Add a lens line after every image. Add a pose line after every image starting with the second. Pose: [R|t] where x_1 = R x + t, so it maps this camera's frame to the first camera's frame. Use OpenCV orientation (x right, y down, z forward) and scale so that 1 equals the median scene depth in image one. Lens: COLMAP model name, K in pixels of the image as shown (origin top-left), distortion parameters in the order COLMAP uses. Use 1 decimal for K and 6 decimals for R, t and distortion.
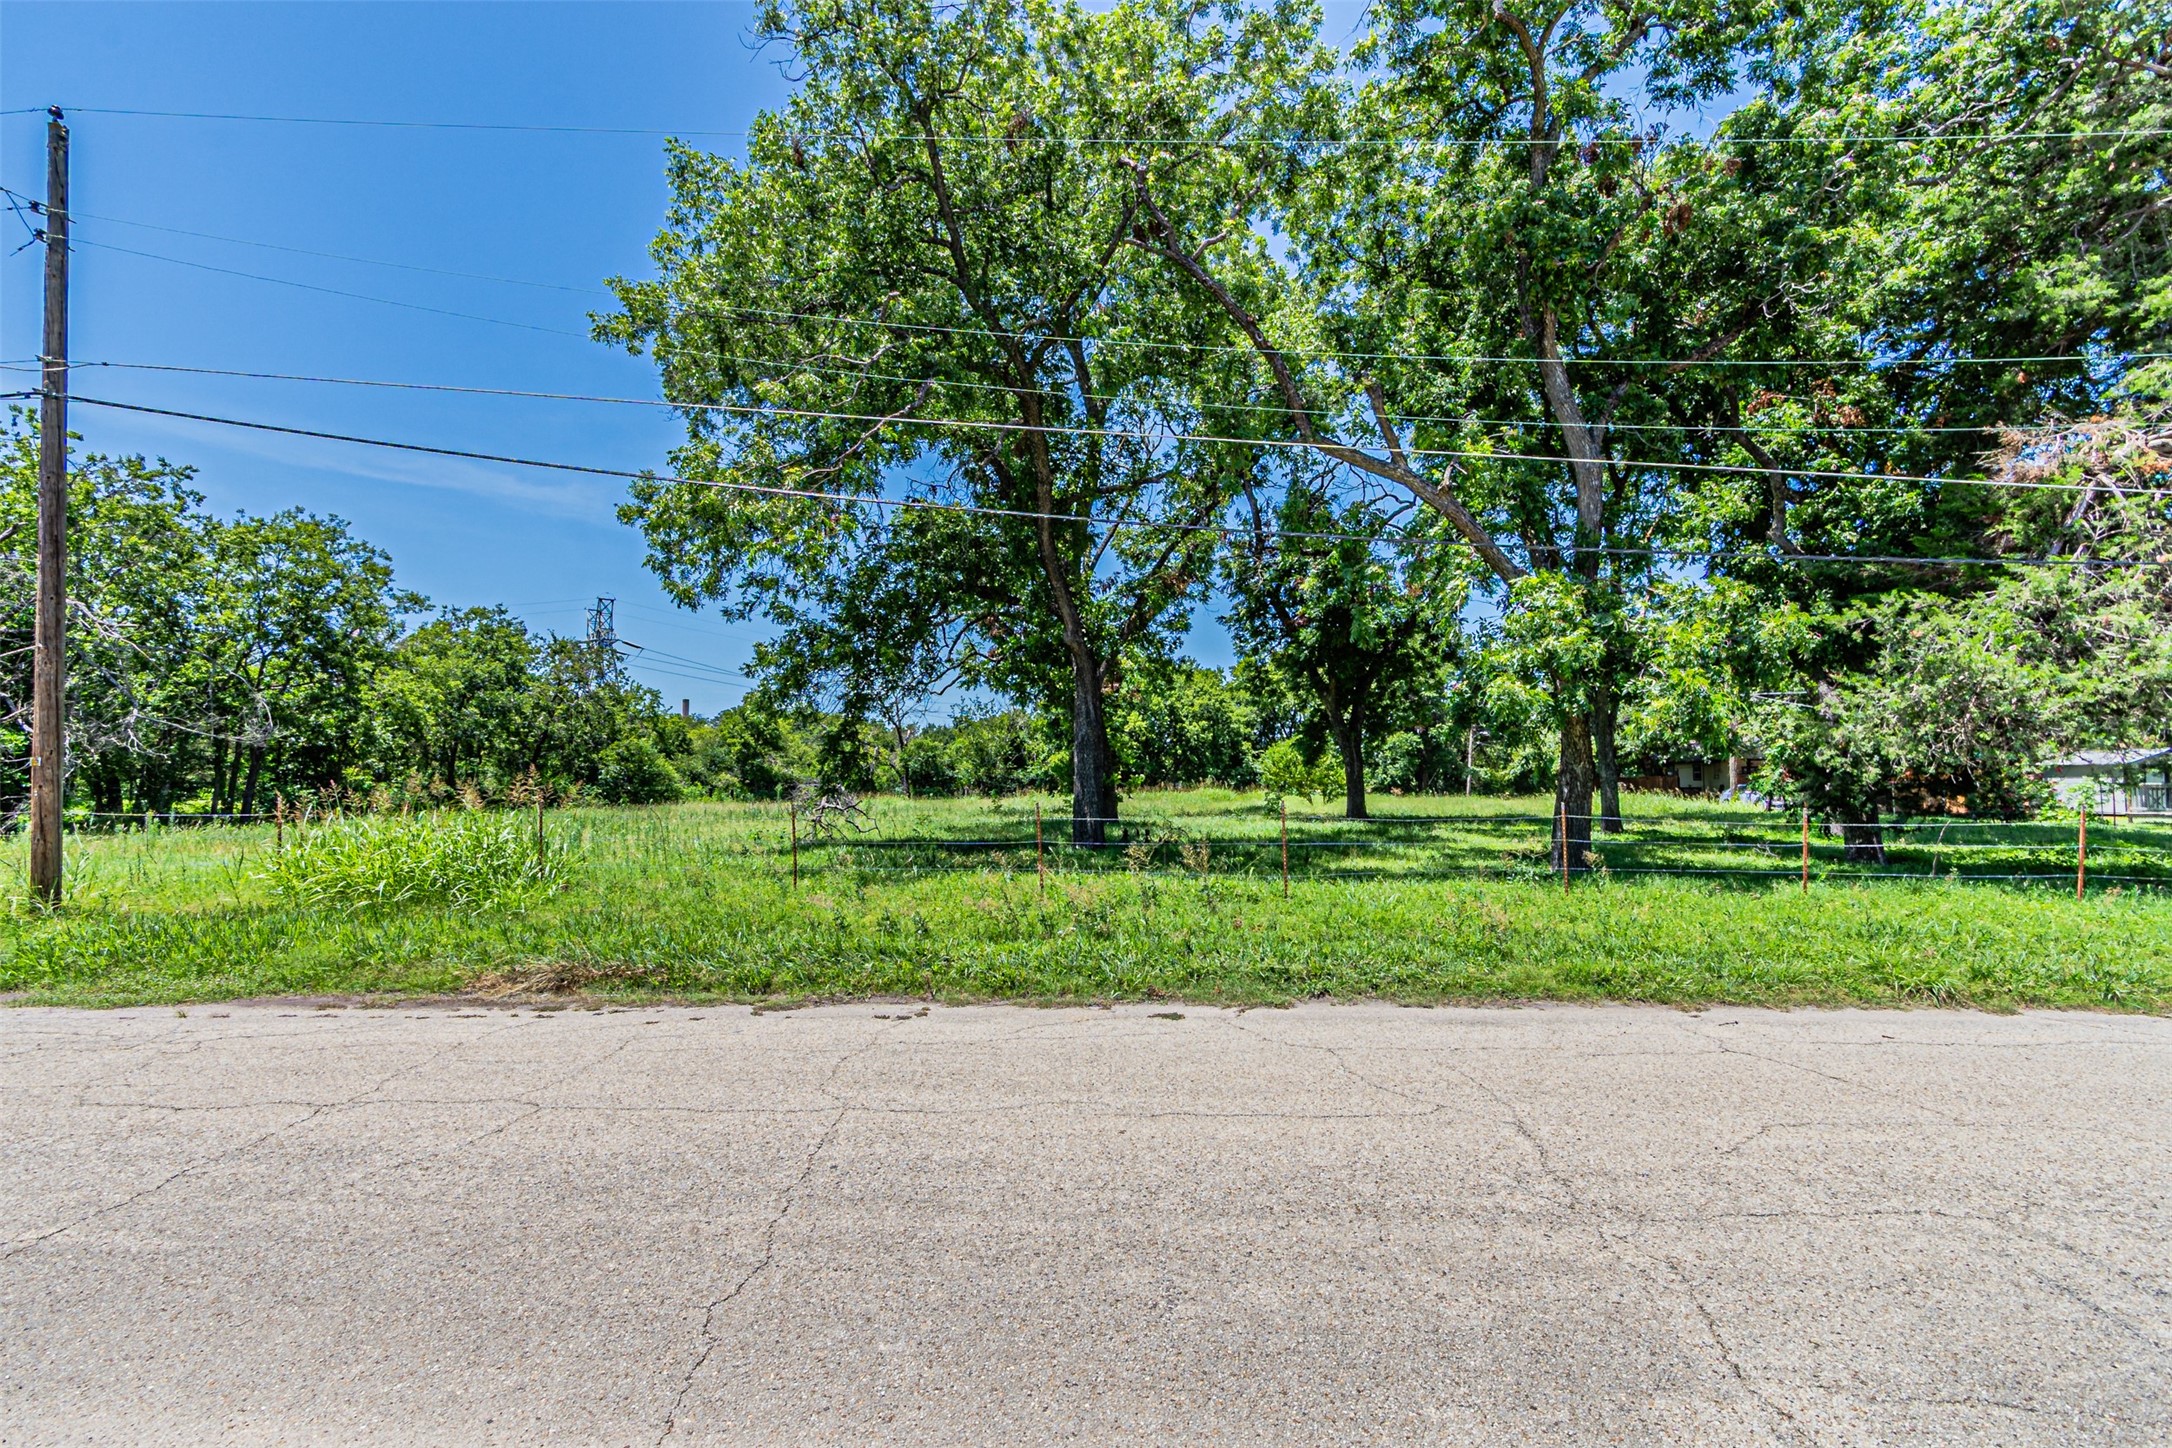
lens RADIAL K [[942.4, 0, 1086.0], [0, 942.4, 724.0], [0, 0, 1]] dist [0.000787, 0.000036]
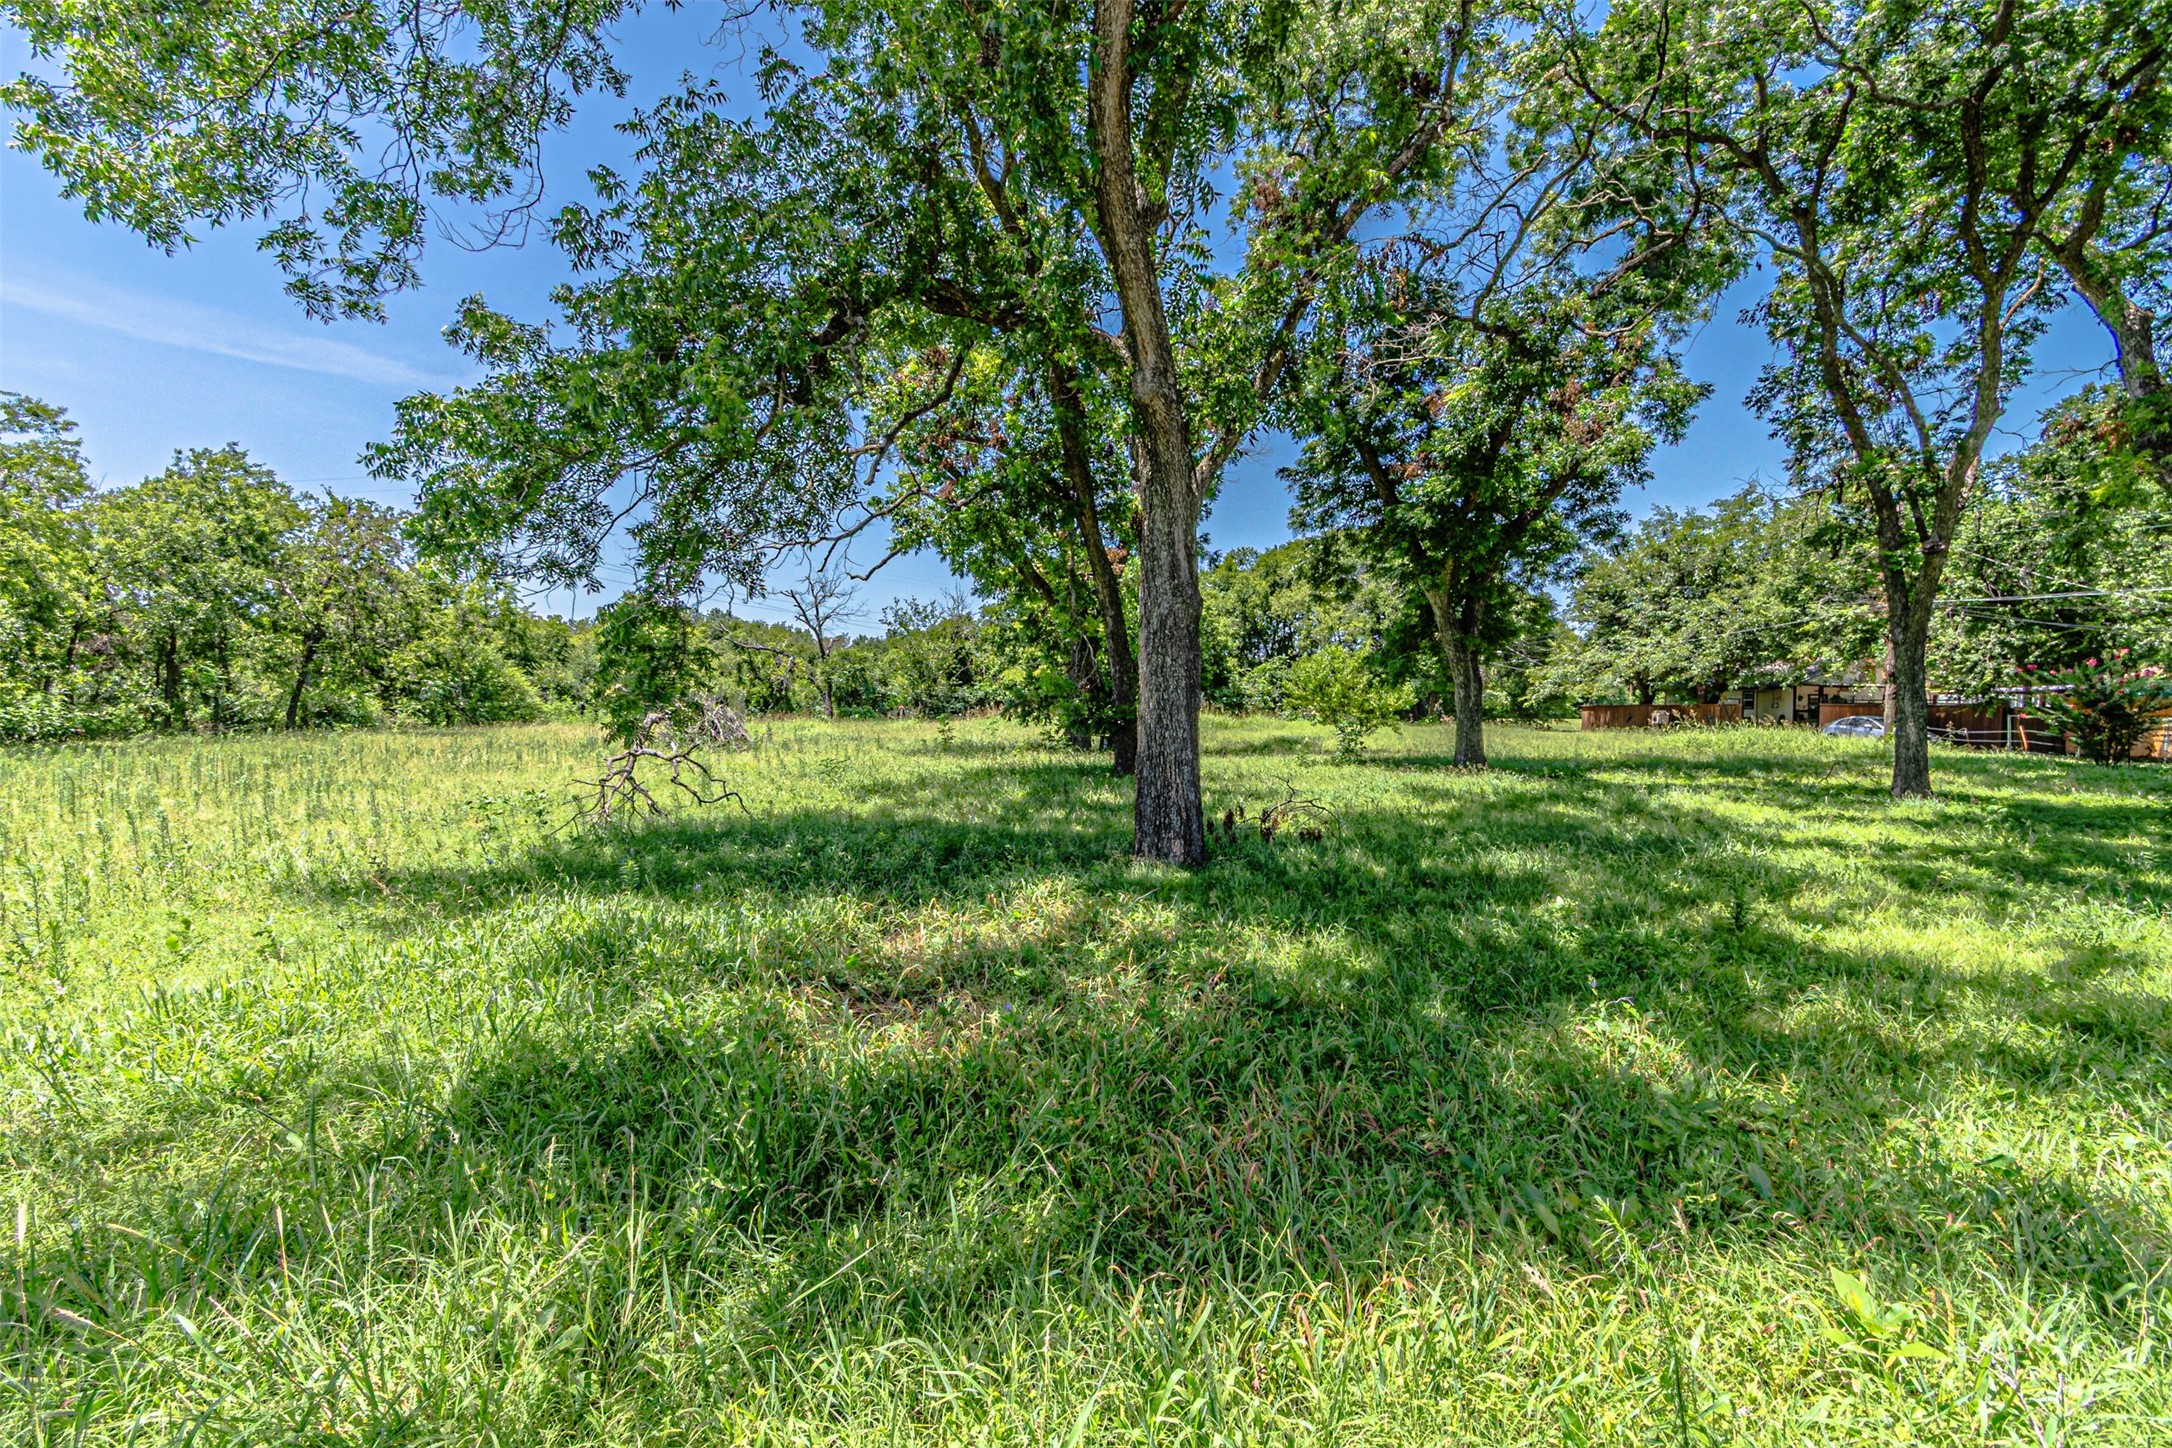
lens RADIAL K [[935.3, 0, 1086.8], [0, 935.3, 689.1], [0, 0, 1]] dist [-0.001097, -0.000077]
pose [[0.997484, 0.011834, 0.069902, -0.025685], [-0.015316, 0.998657, 0.049492, 0.009437], [-0.069222, -0.050438, 0.996325, 0.196903]]
